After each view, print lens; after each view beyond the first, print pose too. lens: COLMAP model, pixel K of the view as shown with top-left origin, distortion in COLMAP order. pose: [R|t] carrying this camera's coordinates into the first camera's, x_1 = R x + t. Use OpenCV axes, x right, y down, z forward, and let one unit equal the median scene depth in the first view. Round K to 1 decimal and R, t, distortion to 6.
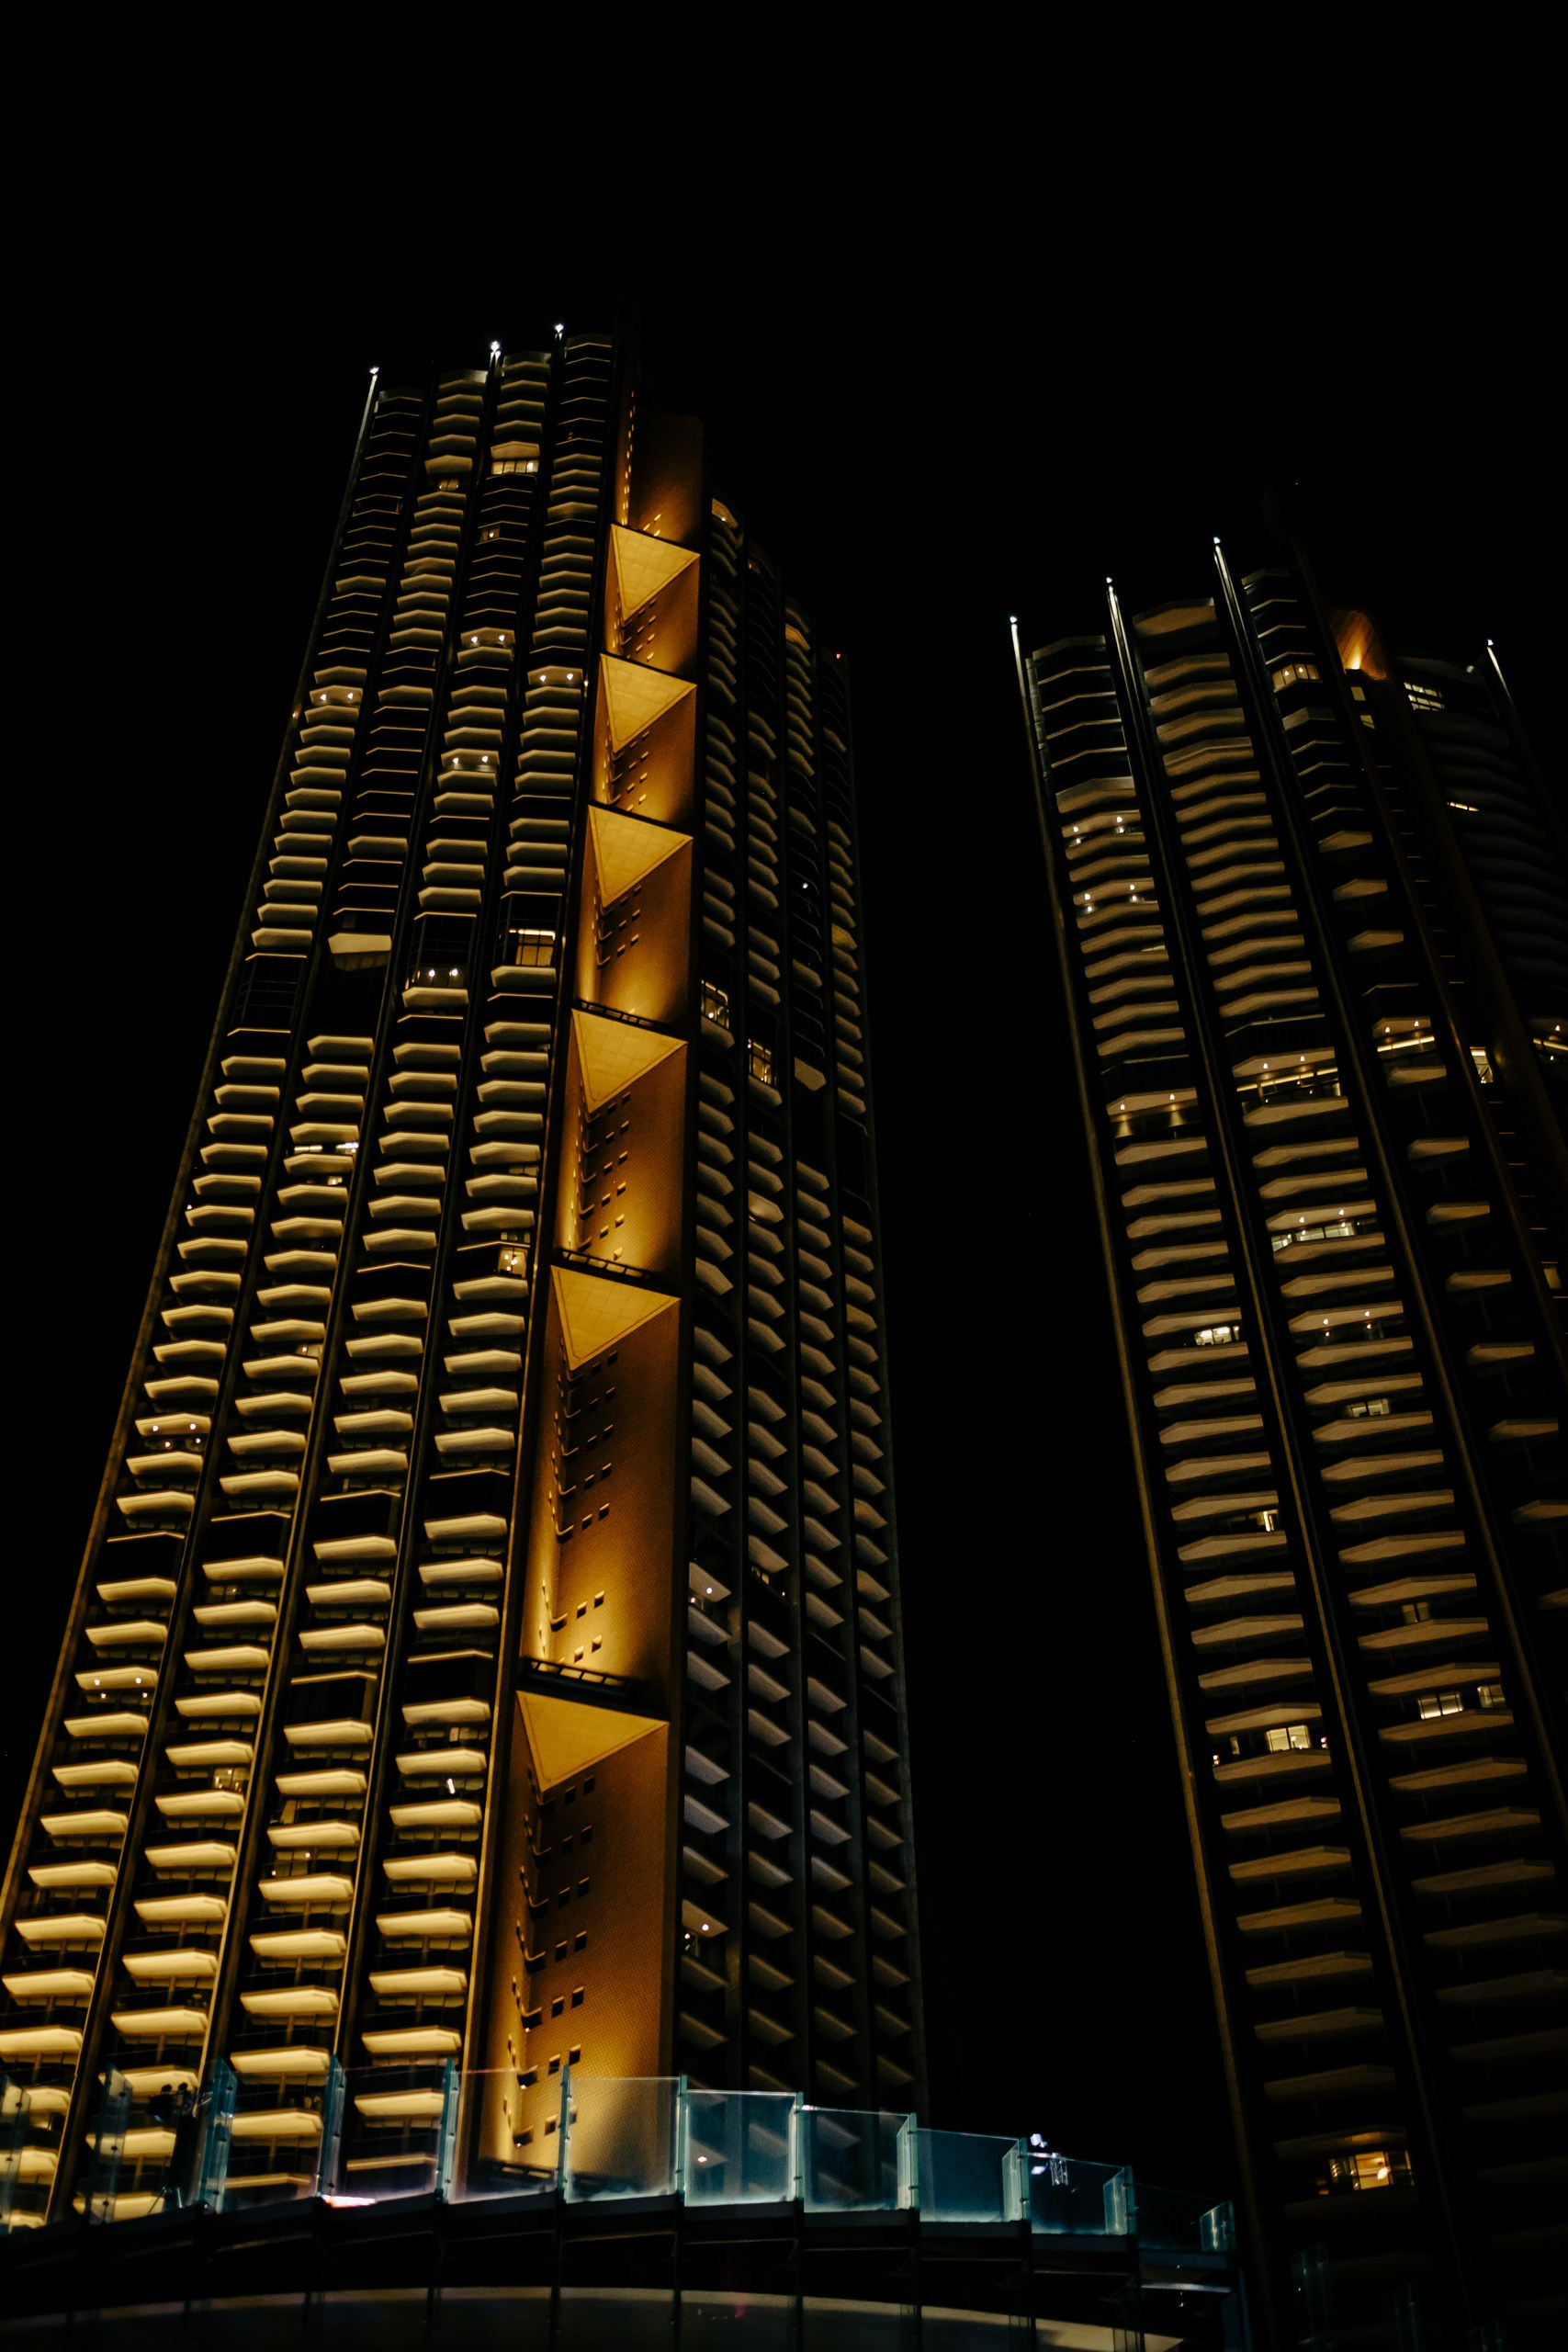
lens RADIAL K [[2369.3, 0, 774.6], [0, 2369.3, 1167.2], [0, 0, 1]] dist [-0.009747, 0.000000]
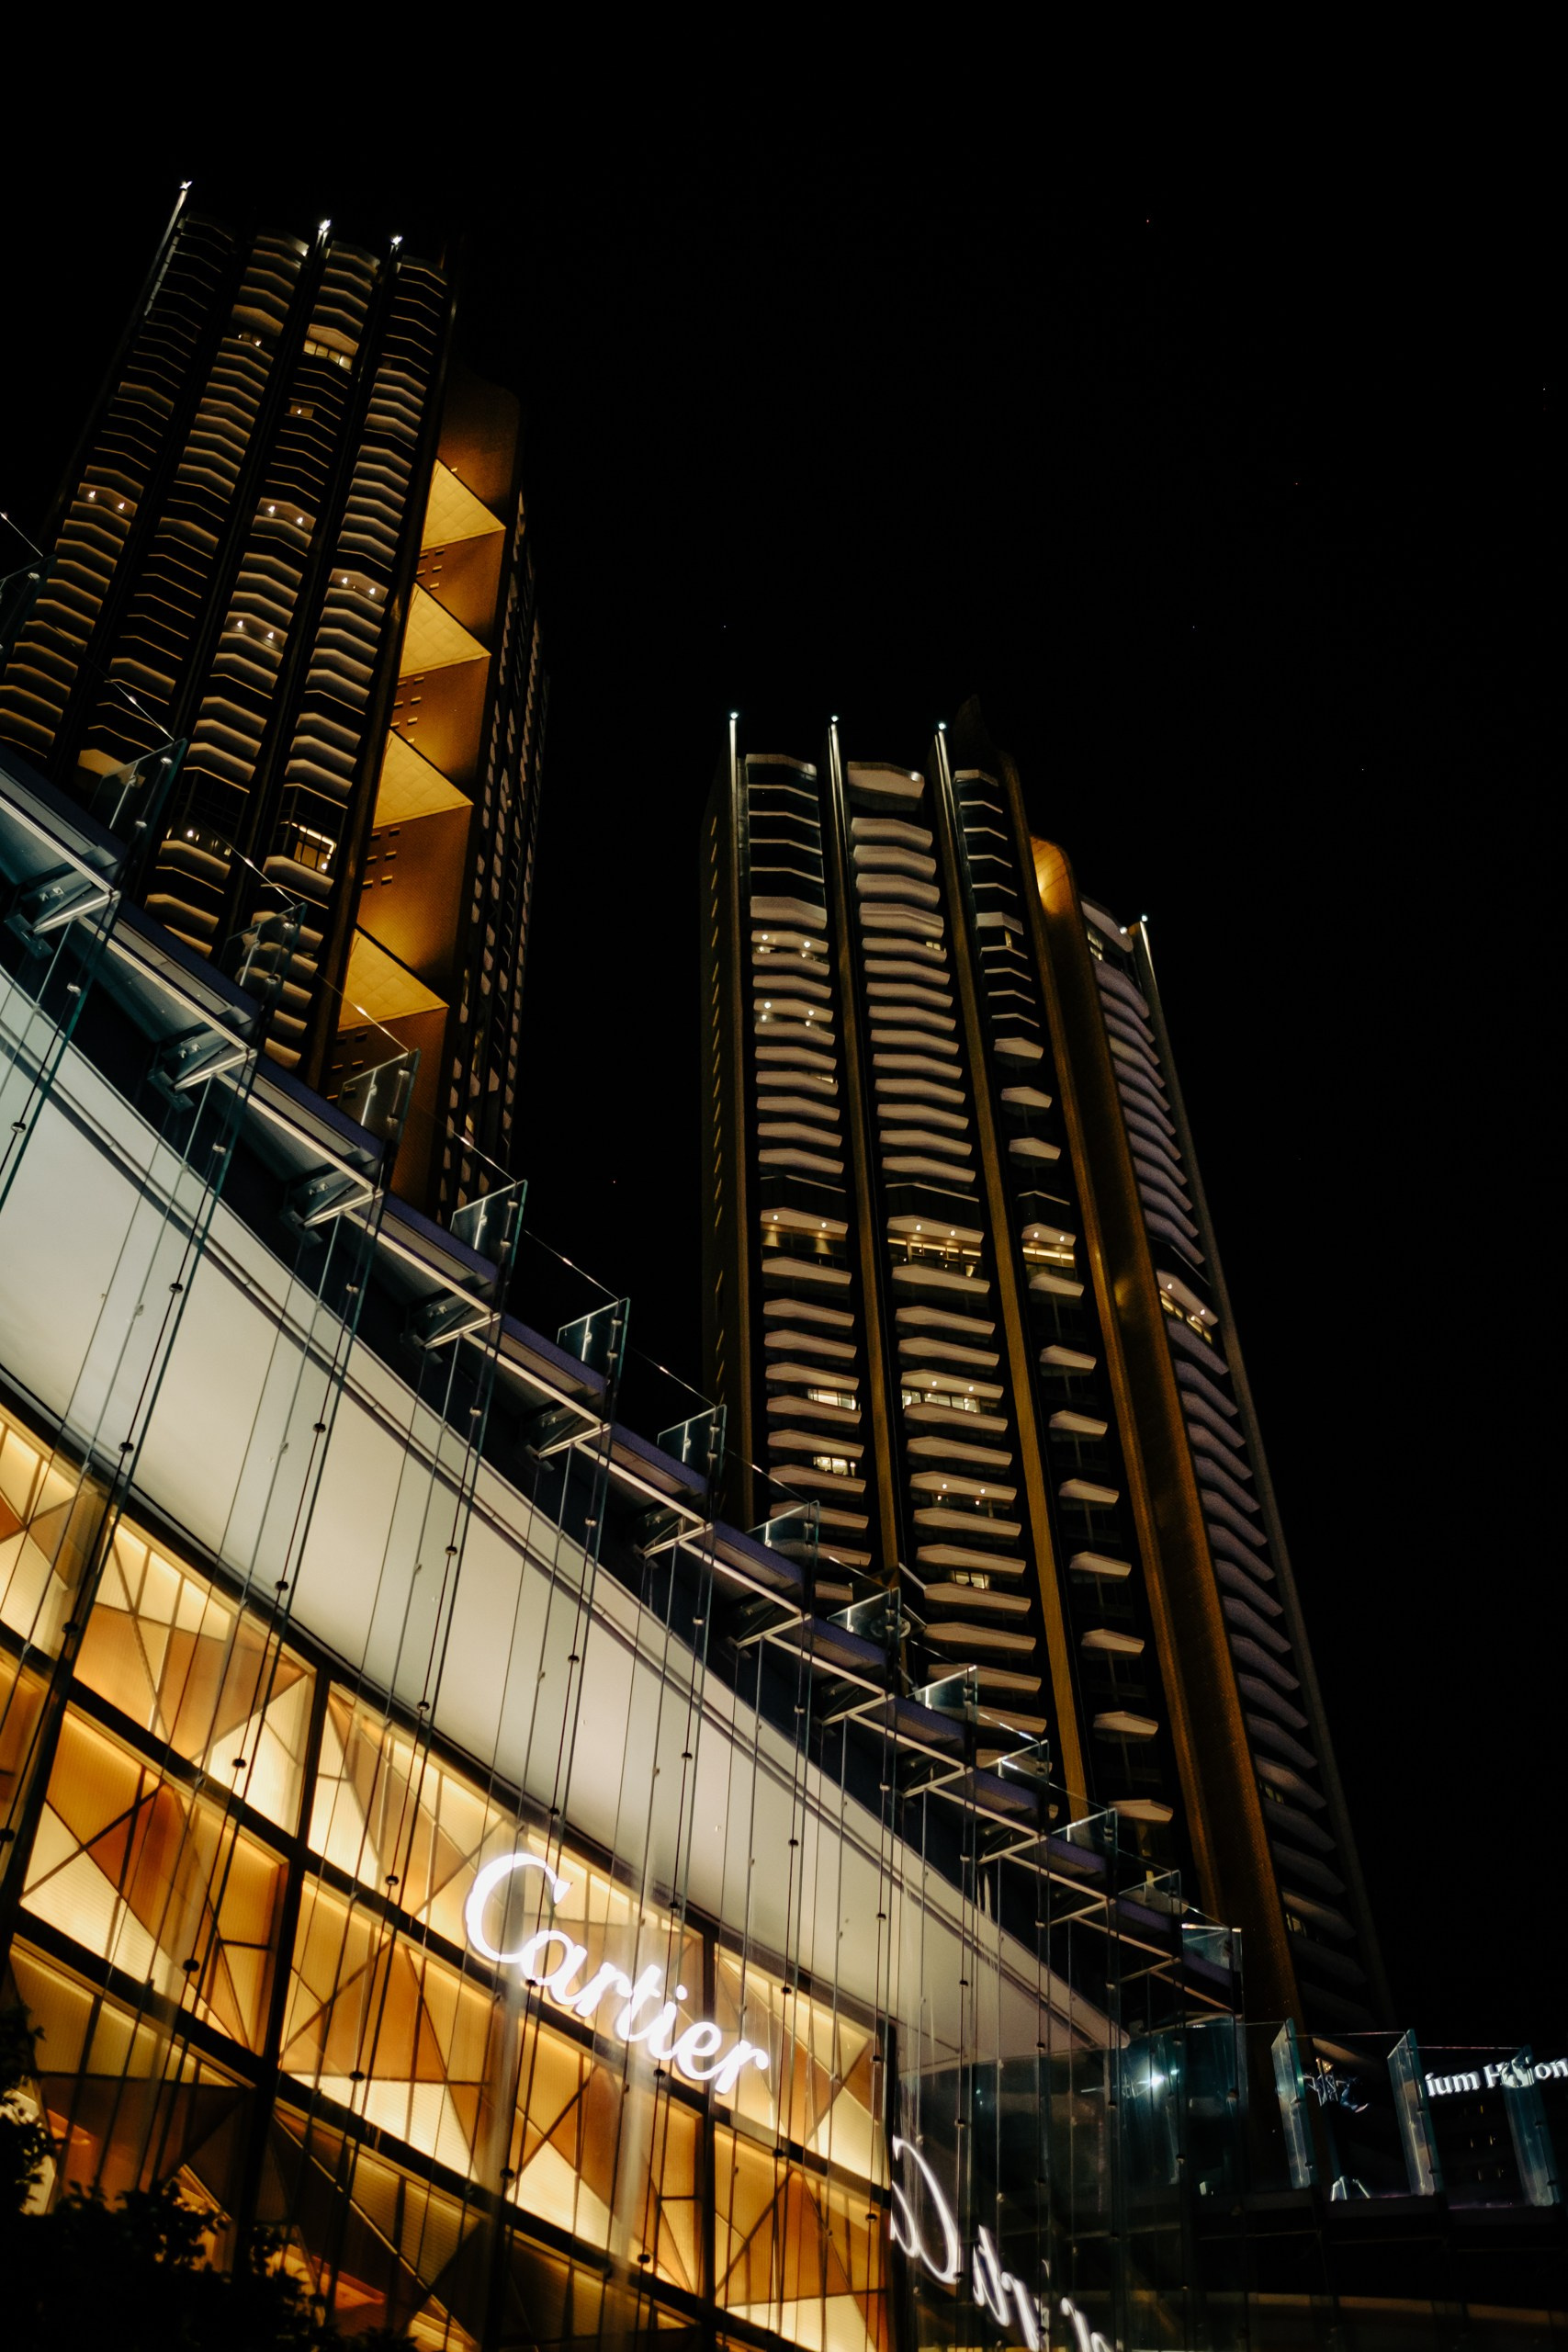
lens RADIAL K [[2369.3, 0, 806.4], [0, 2369.3, 1183.4], [0, 0, 1]] dist [-0.009747, 0.000000]
pose [[0.880128, 0.340548, 0.330760, -0.174190], [-0.330019, 0.939733, -0.089387, 0.045080], [-0.341267, -0.030485, 0.939472, 0.046020]]
